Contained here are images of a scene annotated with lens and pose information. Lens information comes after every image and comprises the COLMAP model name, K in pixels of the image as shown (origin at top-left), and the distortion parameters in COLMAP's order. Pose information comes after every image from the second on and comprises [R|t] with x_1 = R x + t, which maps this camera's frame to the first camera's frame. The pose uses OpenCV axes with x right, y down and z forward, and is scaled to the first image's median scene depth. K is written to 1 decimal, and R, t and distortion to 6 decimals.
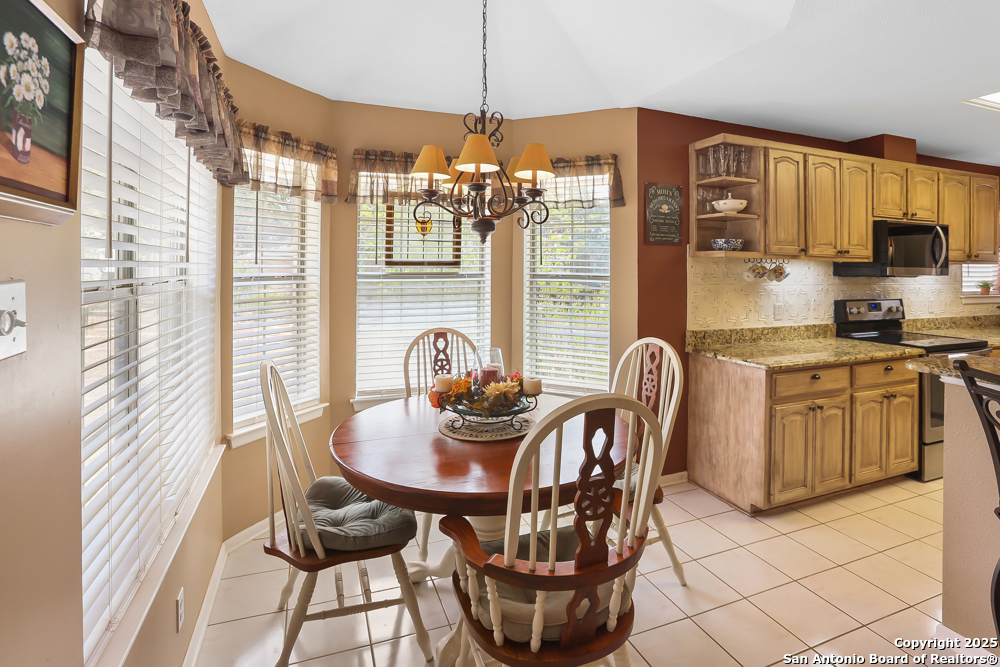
lens RADIAL K [[497.0, 0, 504.5], [0, 497.0, 265.6], [0, 0, 1]] dist [-0.072284, 0.039734]
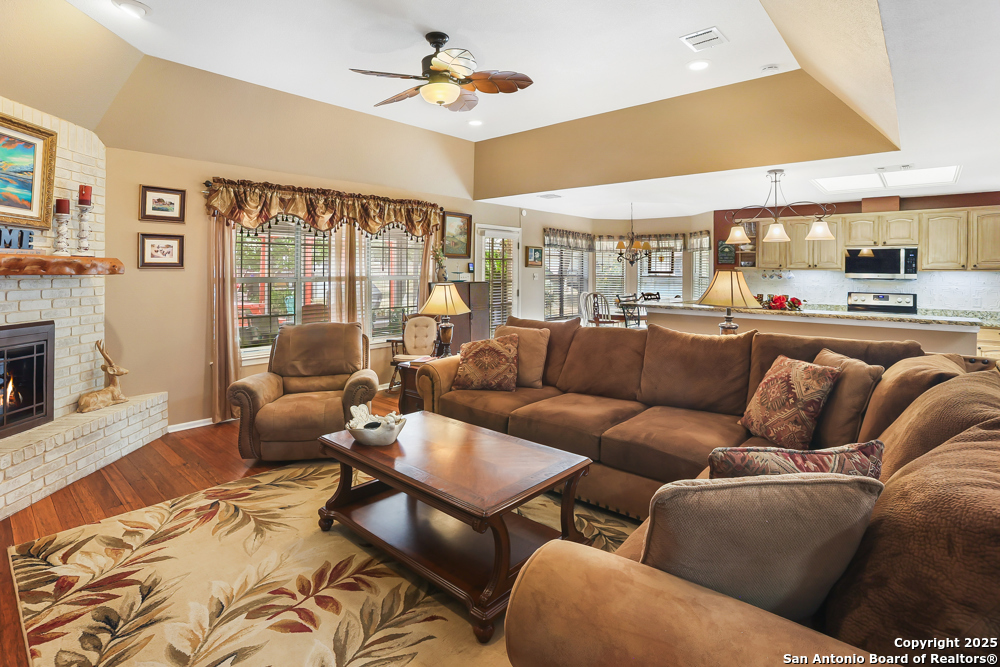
lens RADIAL K [[497.0, 0, 504.5], [0, 497.0, 265.6], [0, 0, 1]] dist [-0.072284, 0.039734]
pose [[0.458360, -0.015026, -0.888640, 1.952041], [-0.007619, 0.999754, -0.020834, 0.024206], [0.888734, 0.016320, 0.458132, -1.087062]]
